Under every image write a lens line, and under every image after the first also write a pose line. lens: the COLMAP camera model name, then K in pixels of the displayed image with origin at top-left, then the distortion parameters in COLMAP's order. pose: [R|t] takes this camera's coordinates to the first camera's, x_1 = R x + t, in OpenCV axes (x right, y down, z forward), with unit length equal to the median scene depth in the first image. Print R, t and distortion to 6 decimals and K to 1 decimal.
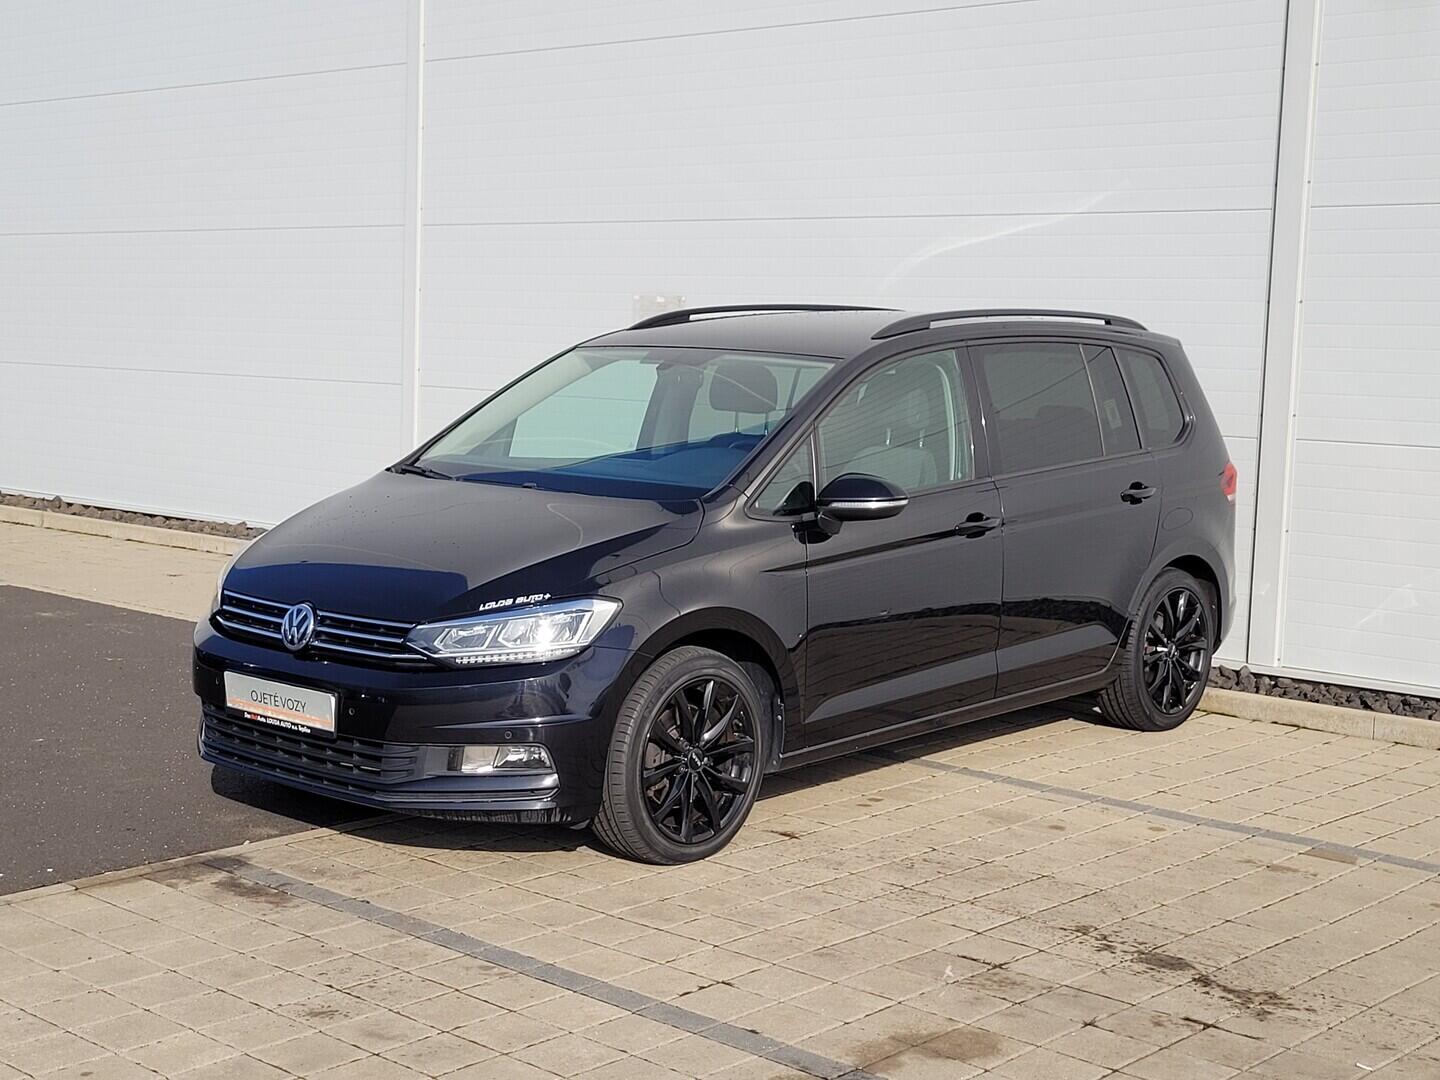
lens RADIAL K [[1092.6, 0, 716.0], [0, 1092.6, 519.8], [0, 0, 1]] dist [0.030427, -0.007755]
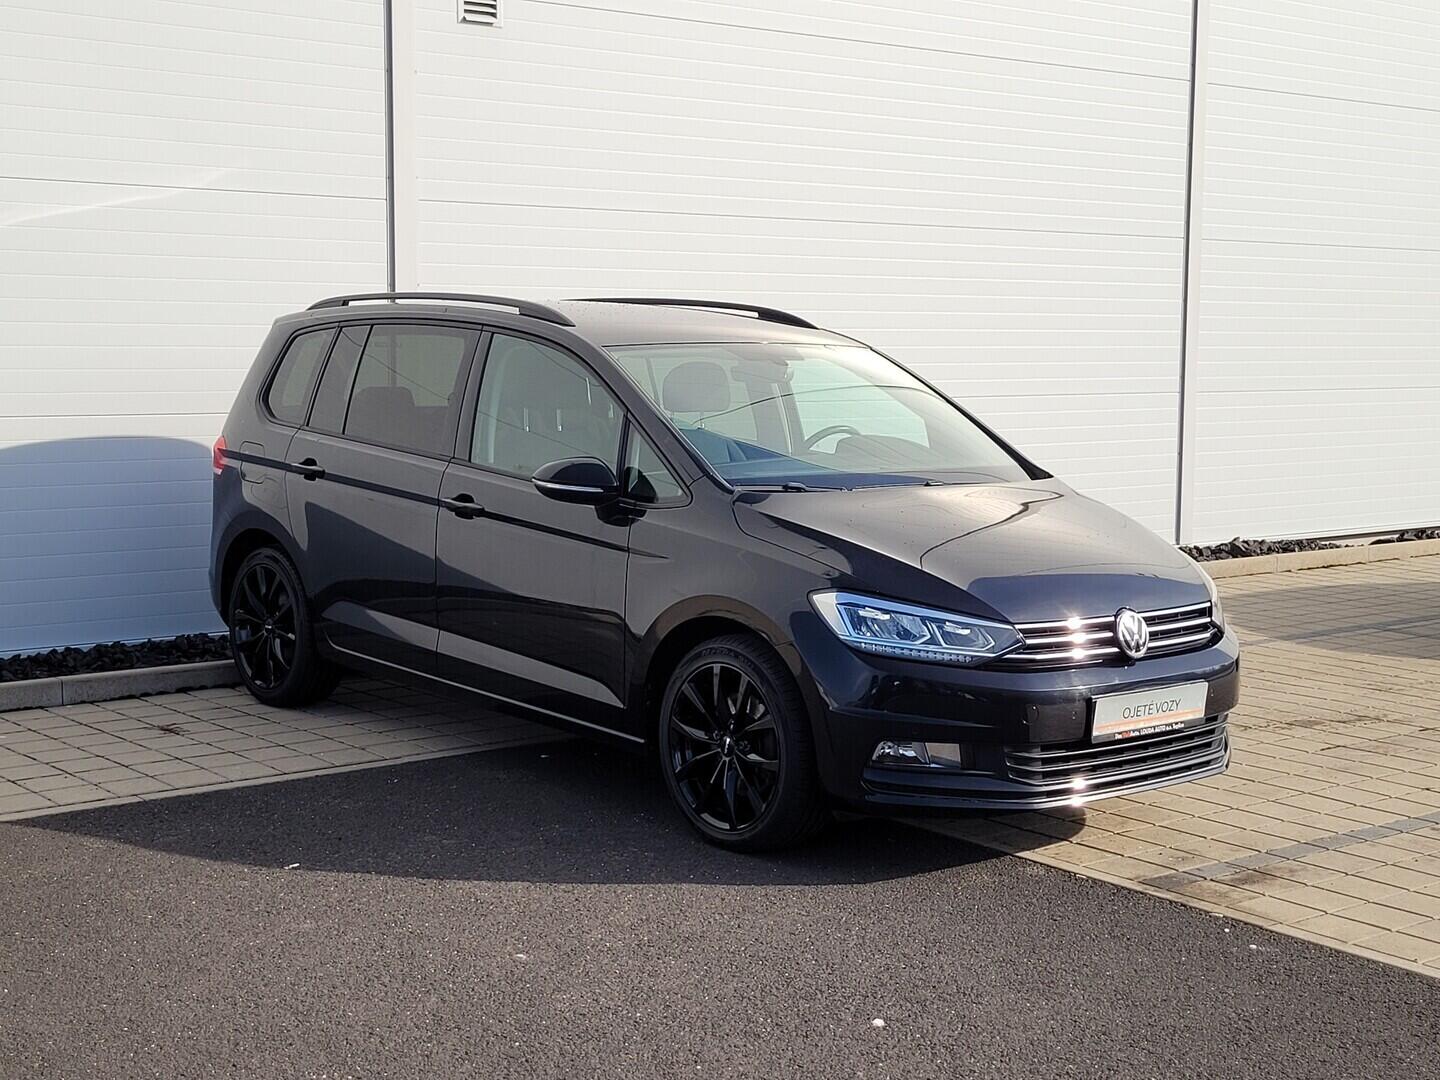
lens RADIAL K [[1092.6, 0, 716.0], [0, 1092.6, 519.8], [0, 0, 1]] dist [0.030427, -0.007755]
pose [[0.665287, -0.141346, 0.733086, -2.530139], [0.130292, 0.988828, 0.072413, -0.230485], [-0.735131, 0.047339, 0.676270, 1.153278]]
